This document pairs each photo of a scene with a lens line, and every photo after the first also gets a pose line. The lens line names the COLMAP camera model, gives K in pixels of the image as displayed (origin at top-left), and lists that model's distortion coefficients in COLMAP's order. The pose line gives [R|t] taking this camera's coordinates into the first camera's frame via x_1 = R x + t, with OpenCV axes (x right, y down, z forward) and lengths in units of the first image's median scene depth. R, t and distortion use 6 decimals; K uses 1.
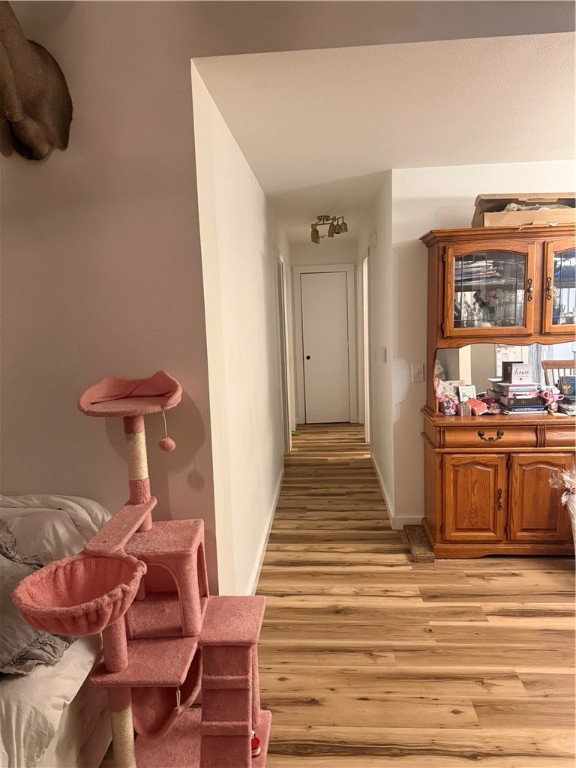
lens RADIAL K [[557.2, 0, 288.0], [0, 557.2, 384.0], [0, 0, 1]] dist [0.033357, -0.000078]
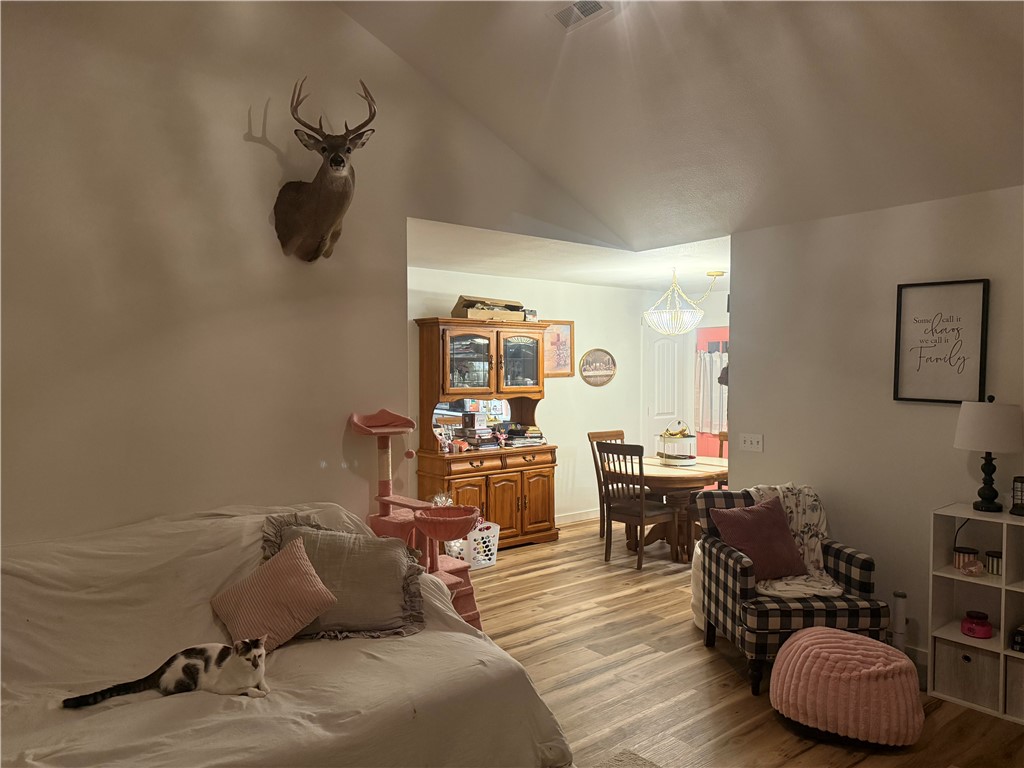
lens RADIAL K [[726.6, 0, 512.0], [0, 726.6, 384.0], [0, 0, 1]] dist [0.109188, -0.155162]
pose [[0.734522, 0.014381, 0.678432, -0.815414], [0.068703, 0.993062, -0.095433, 0.073520], [-0.675098, 0.116708, 0.728438, -0.413992]]
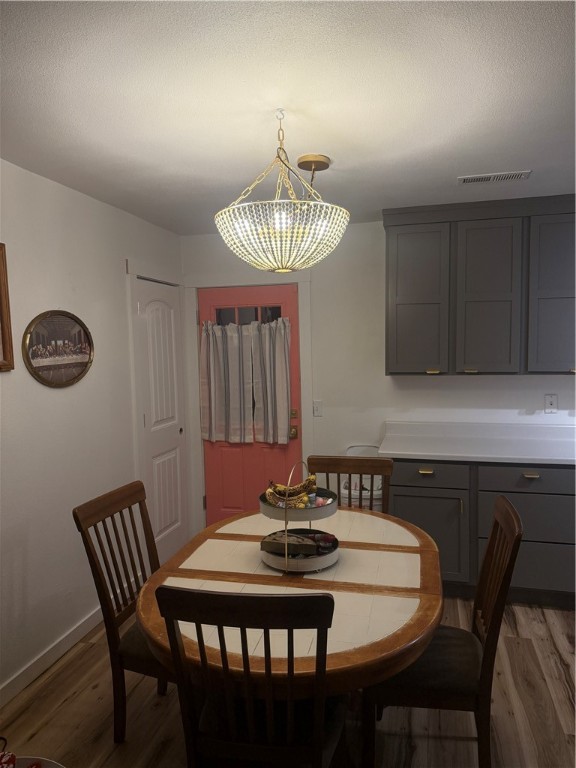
lens RADIAL K [[540.2, 0, 288.0], [0, 540.2, 384.0], [0, 0, 1]] dist [0.110149, -0.139054]
pose [[0.187657, -0.046399, 0.981138, 0.138992], [0.145171, 0.989224, 0.019015, -0.085610], [-0.971447, 0.138864, 0.192371, 0.542642]]
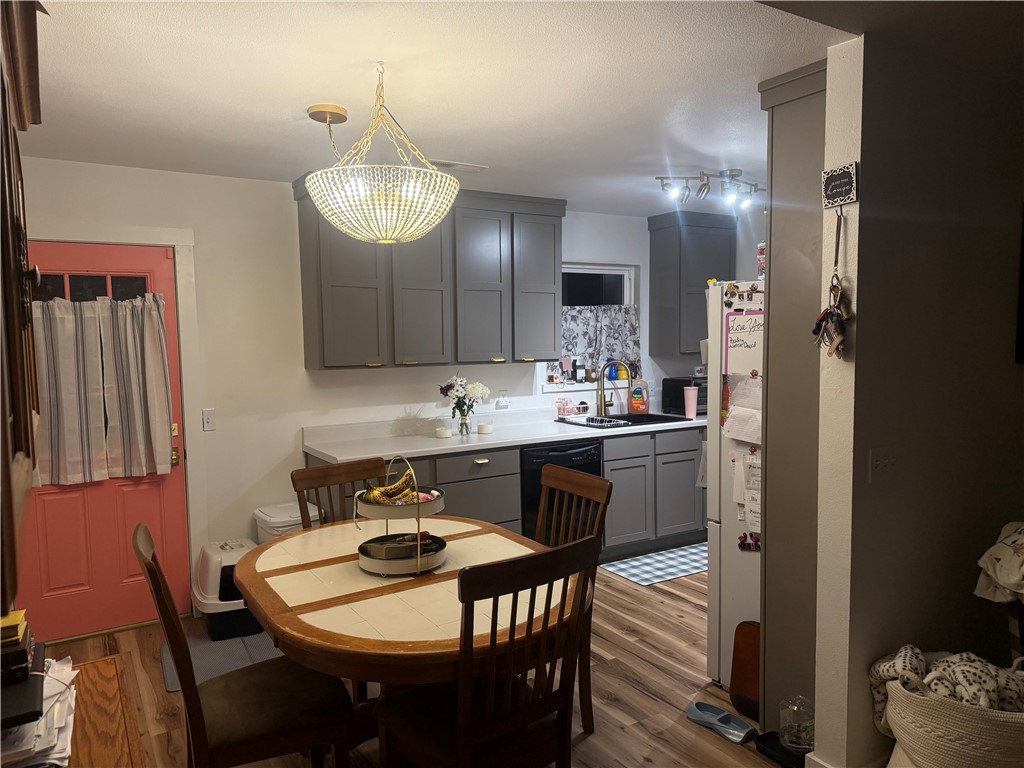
lens RADIAL K [[720.3, 0, 512.0], [0, 720.3, 384.0], [0, 0, 1]] dist [0.110149, -0.139054]
pose [[-0.577617, -0.018538, 0.816097, 0.070965], [0.142226, 0.982166, 0.122974, -0.133497], [-0.803822, 0.187102, -0.564679, 0.989752]]
